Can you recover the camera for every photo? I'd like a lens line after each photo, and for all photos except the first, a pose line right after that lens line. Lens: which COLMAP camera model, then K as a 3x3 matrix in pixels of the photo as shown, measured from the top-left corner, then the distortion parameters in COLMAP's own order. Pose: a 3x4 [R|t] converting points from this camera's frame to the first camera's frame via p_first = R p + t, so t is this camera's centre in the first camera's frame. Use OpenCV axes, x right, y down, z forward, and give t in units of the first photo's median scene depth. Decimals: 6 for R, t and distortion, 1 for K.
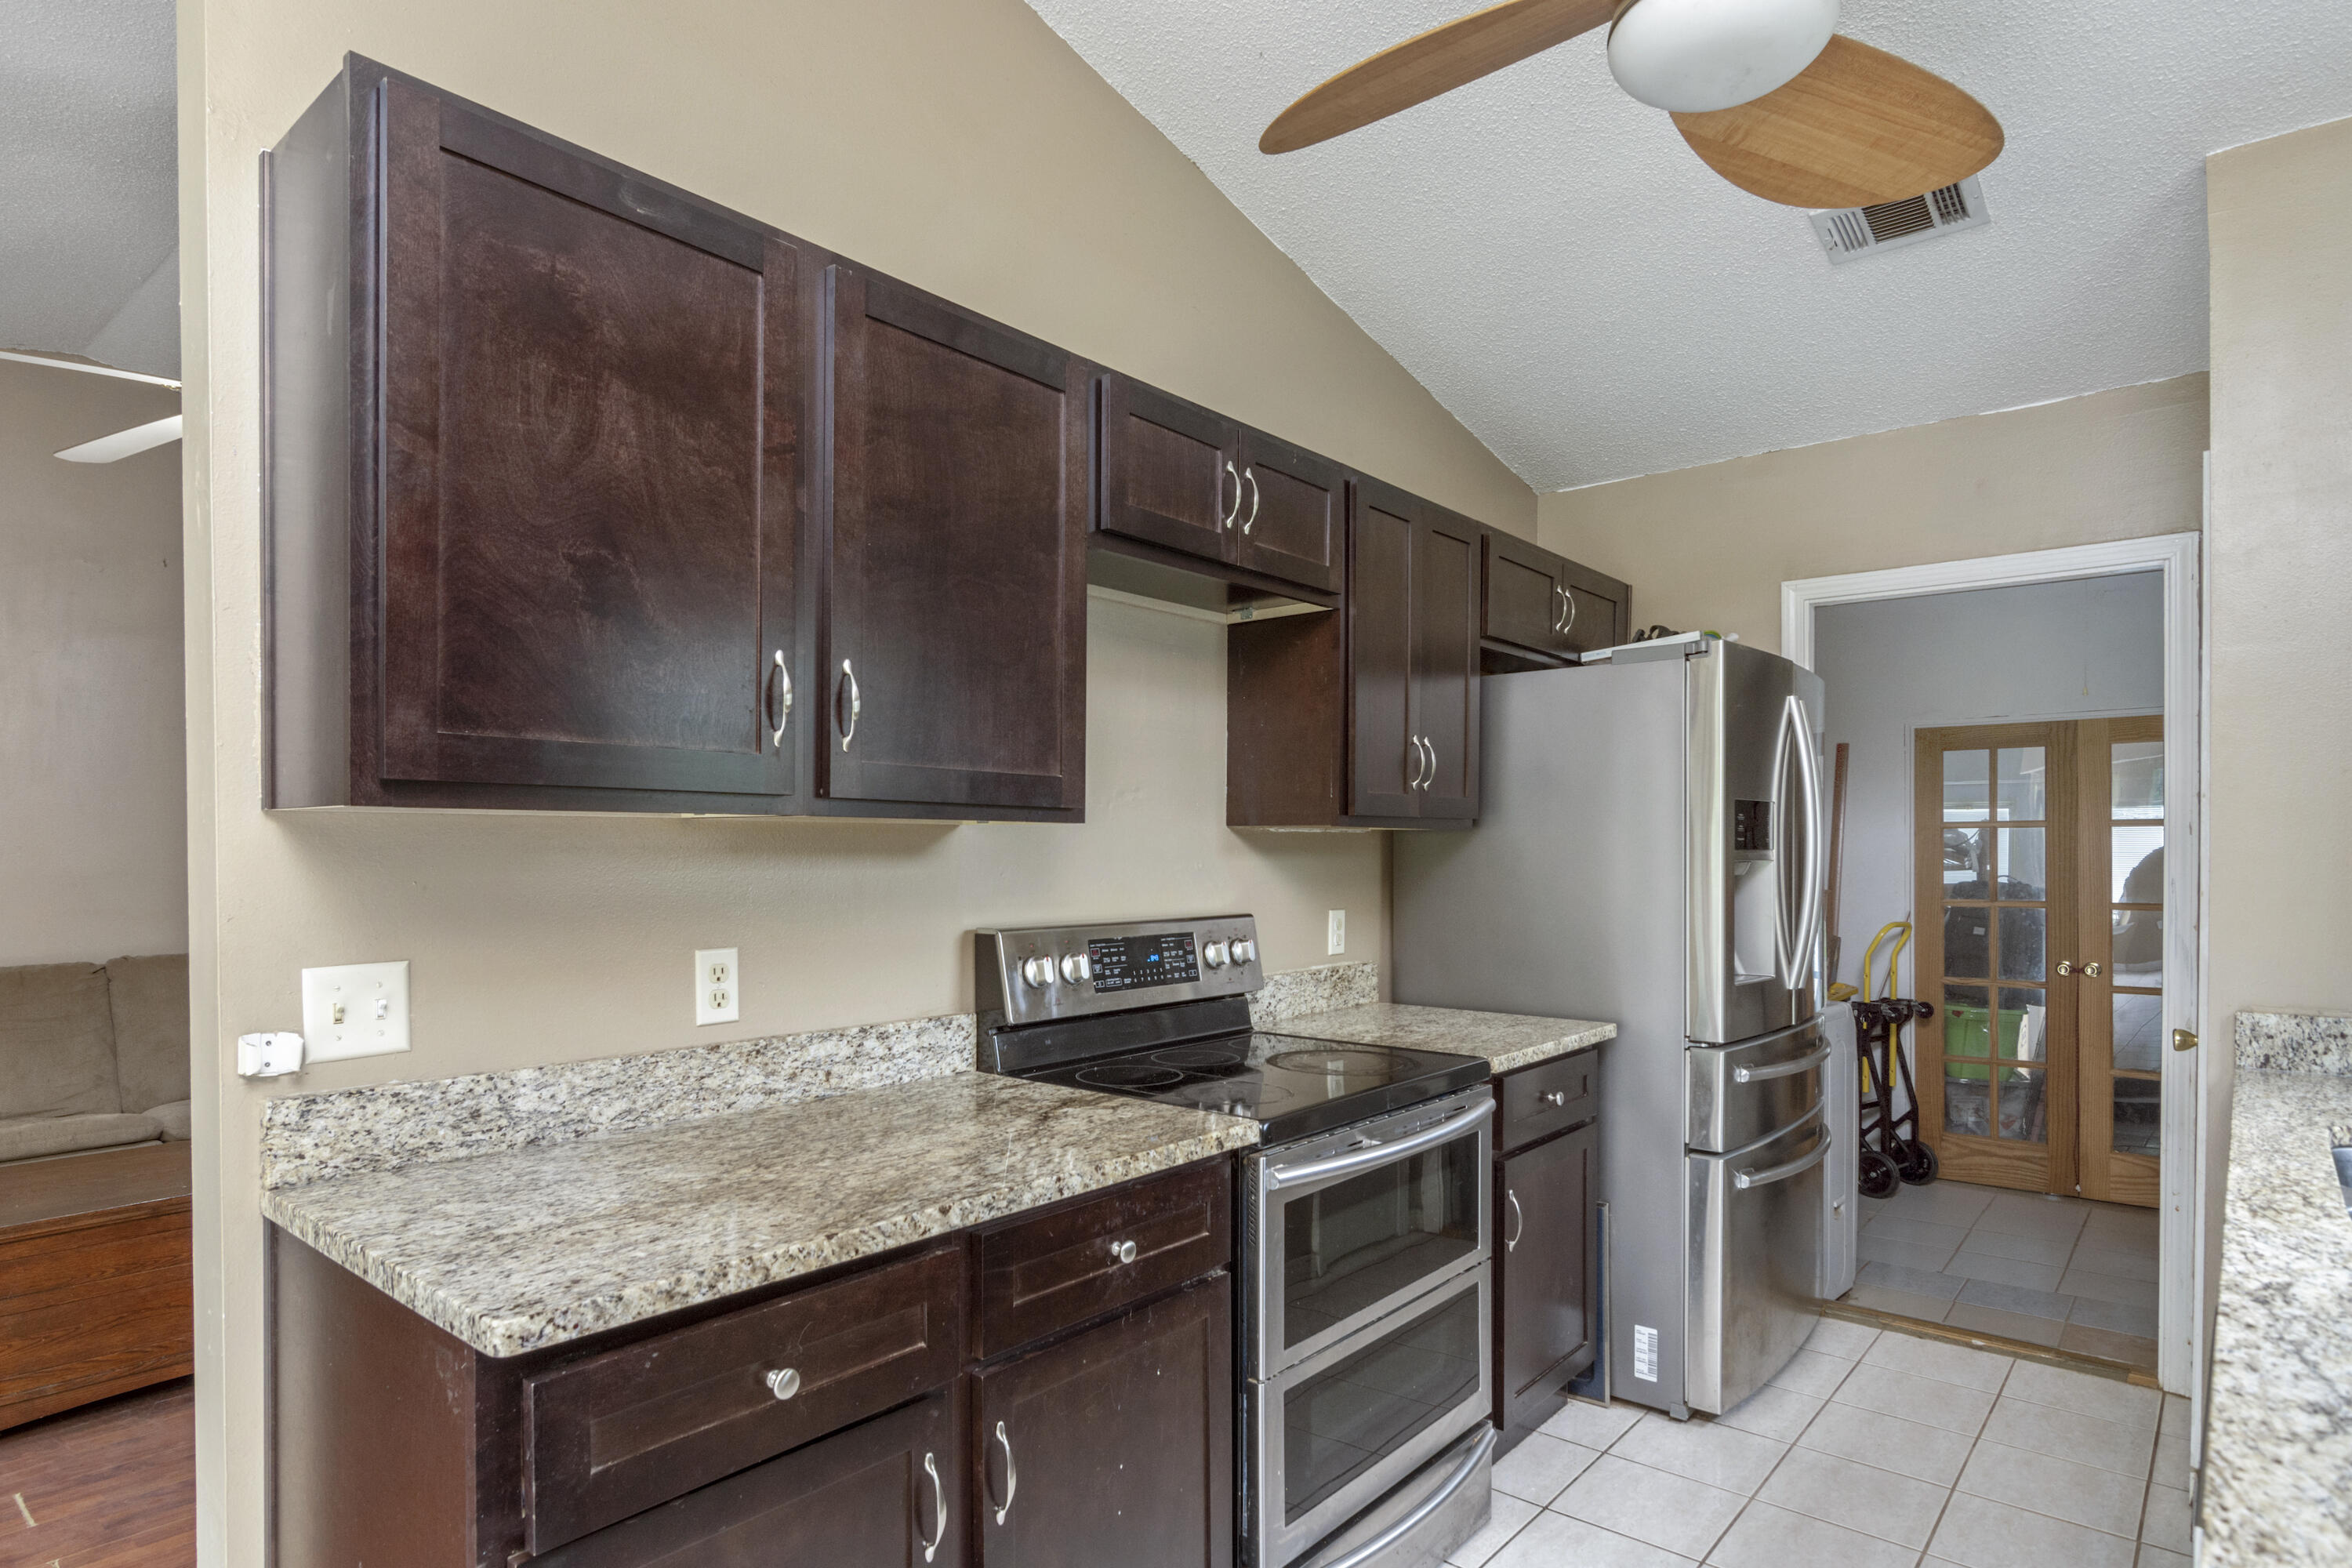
lens RADIAL K [[1280.8, 0, 1175.7], [0, 1280.8, 860.5], [0, 0, 1]] dist [-0.000836, 0.000010]
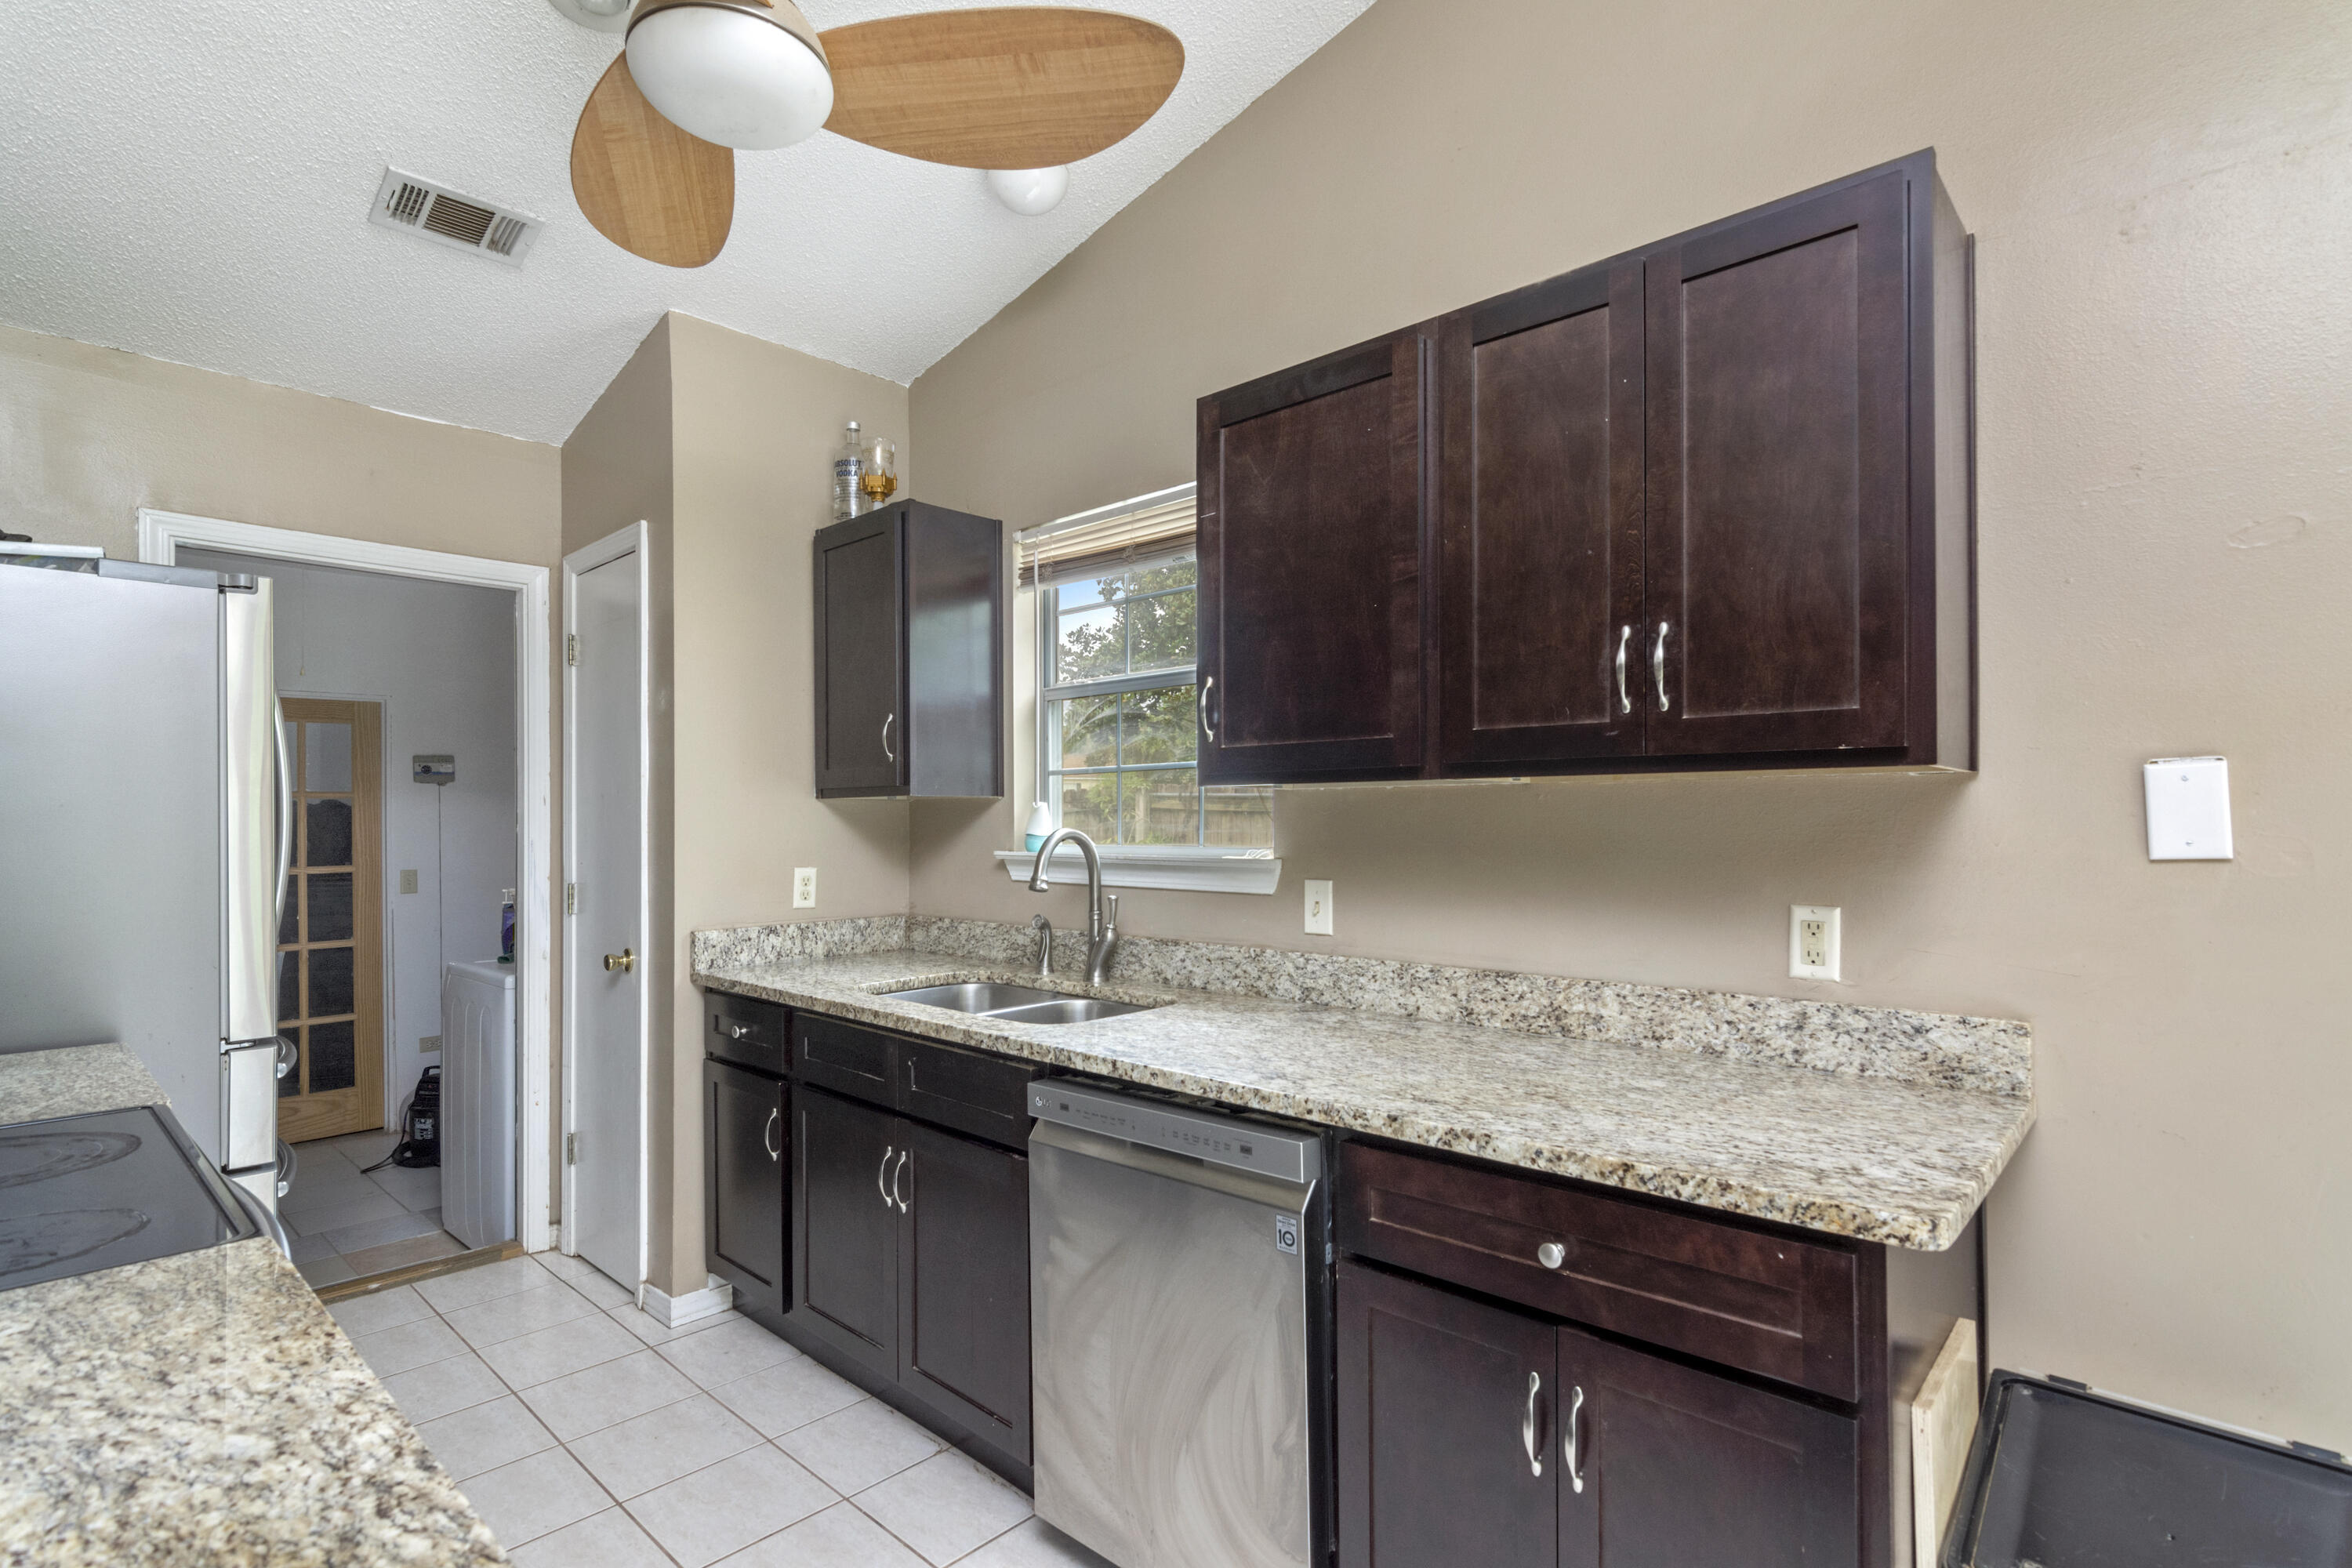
lens RADIAL K [[1140.3, 0, 1176.0], [0, 1140.3, 784.0], [0, 0, 1]] dist [0.001170, 0.000251]
pose [[0.057021, 0.030118, 0.997919, -0.388149], [0.003351, 0.999533, -0.030359, -0.003334], [-0.998367, 0.005075, 0.056893, 0.406708]]
